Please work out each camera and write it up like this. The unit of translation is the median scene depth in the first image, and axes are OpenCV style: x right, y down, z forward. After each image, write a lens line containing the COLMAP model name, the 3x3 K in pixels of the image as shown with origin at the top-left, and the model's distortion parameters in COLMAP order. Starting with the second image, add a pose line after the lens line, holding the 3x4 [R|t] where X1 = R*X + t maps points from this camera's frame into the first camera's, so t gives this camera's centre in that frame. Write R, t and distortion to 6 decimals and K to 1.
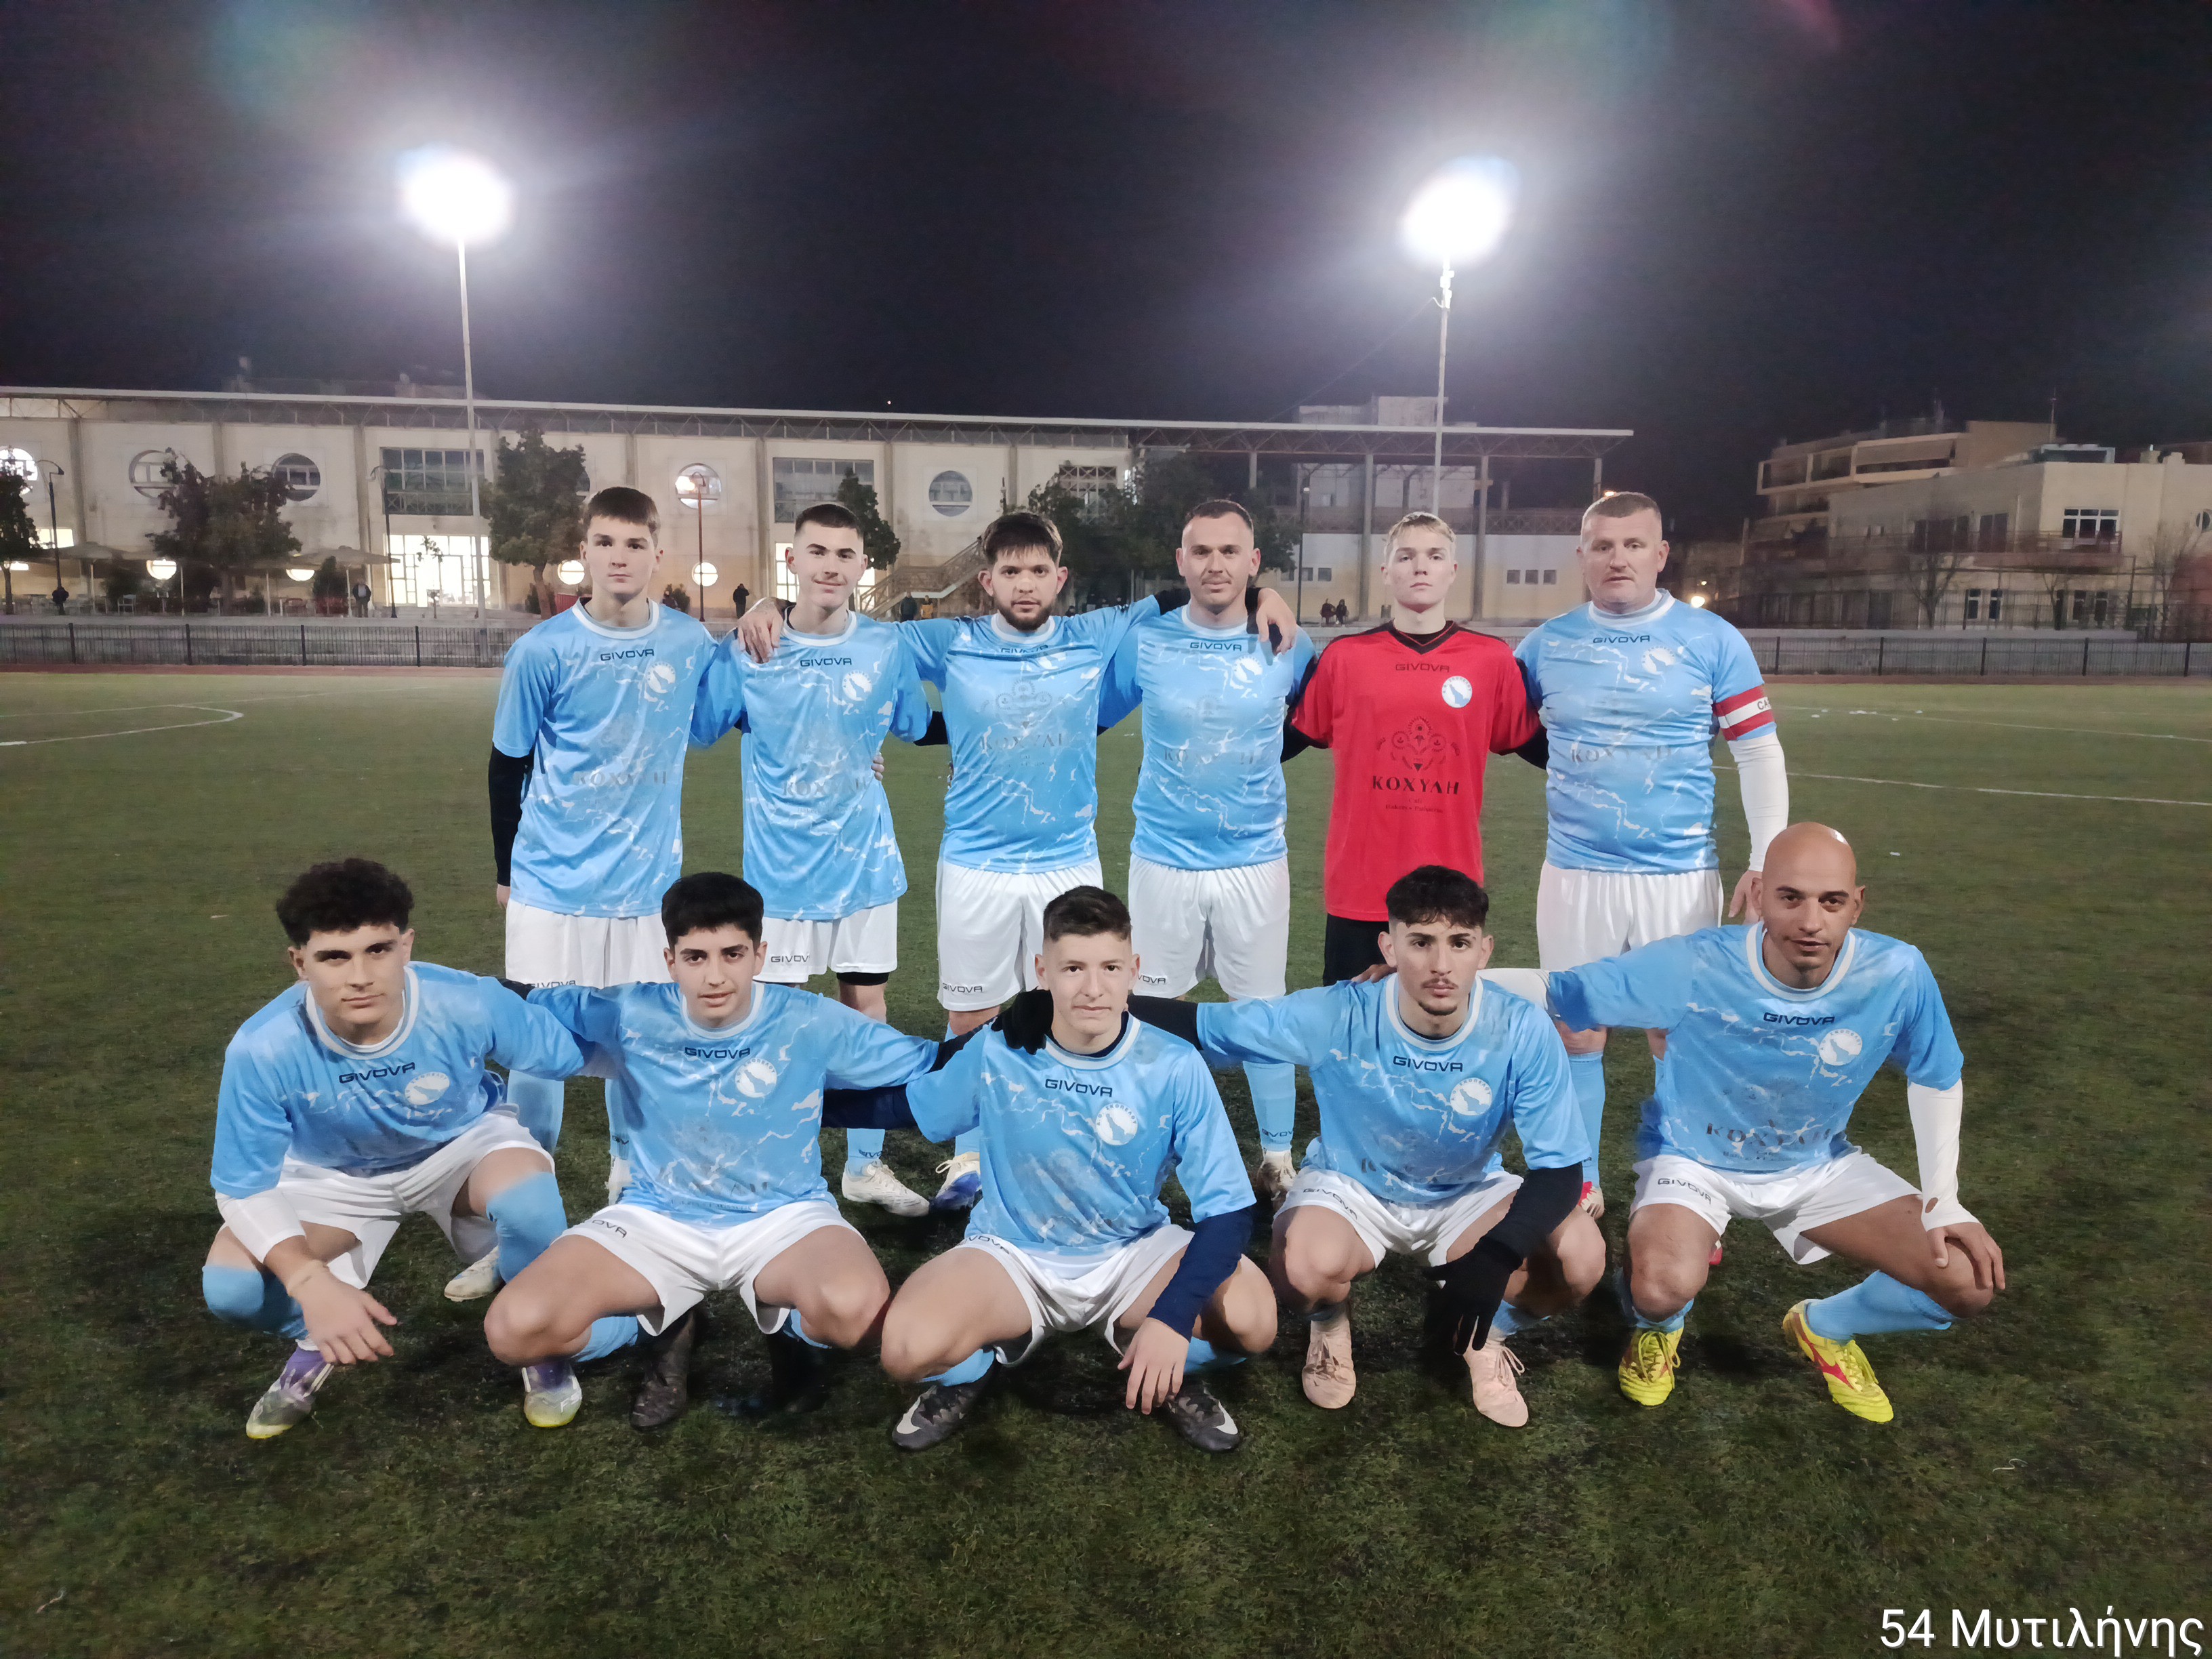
lens RADIAL K [[1536.0, 0, 1091.3], [0, 1536.0, 826.9], [0, 0, 1]] dist [0.047452, -0.055079]
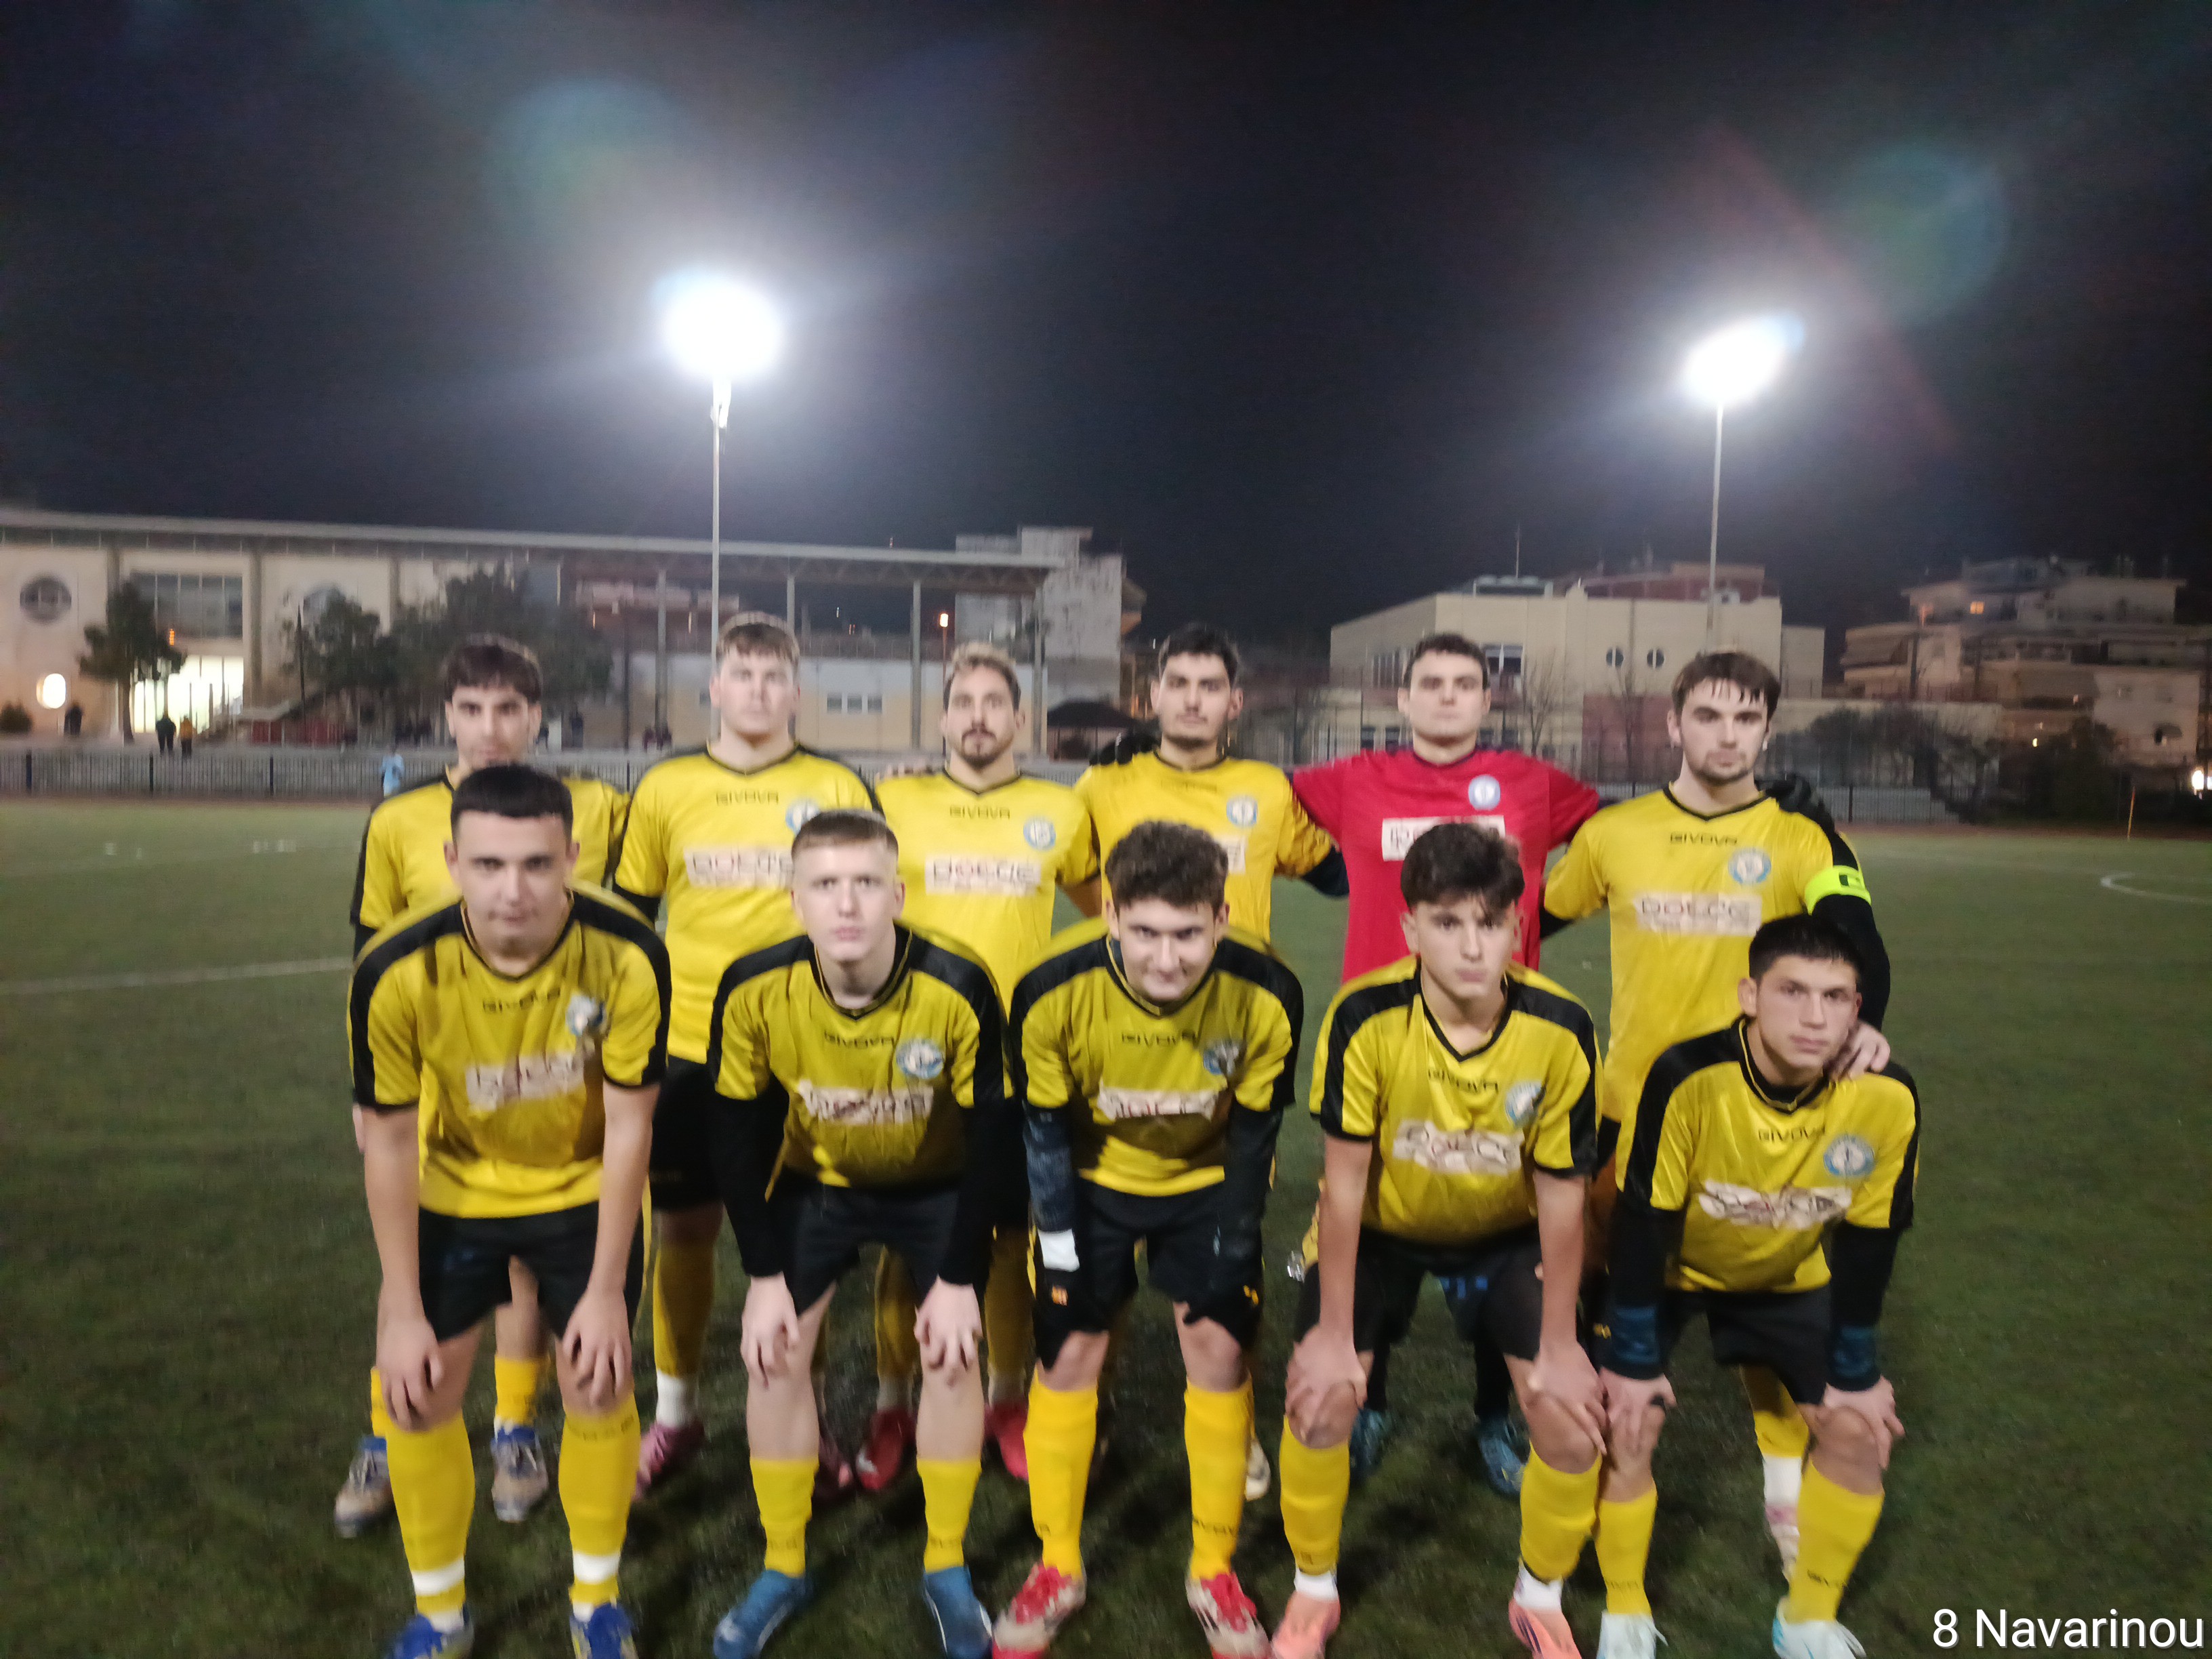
lens RADIAL K [[1536.0, 0, 1099.0], [0, 1536.0, 842.6], [0, 0, 1]] dist [0.047452, -0.055079]
pose [[0.999913, 0.012149, 0.005043, 0.398161], [-0.011725, 0.996970, -0.076903, -0.006367], [-0.005962, 0.076837, 0.997026, 0.060740]]
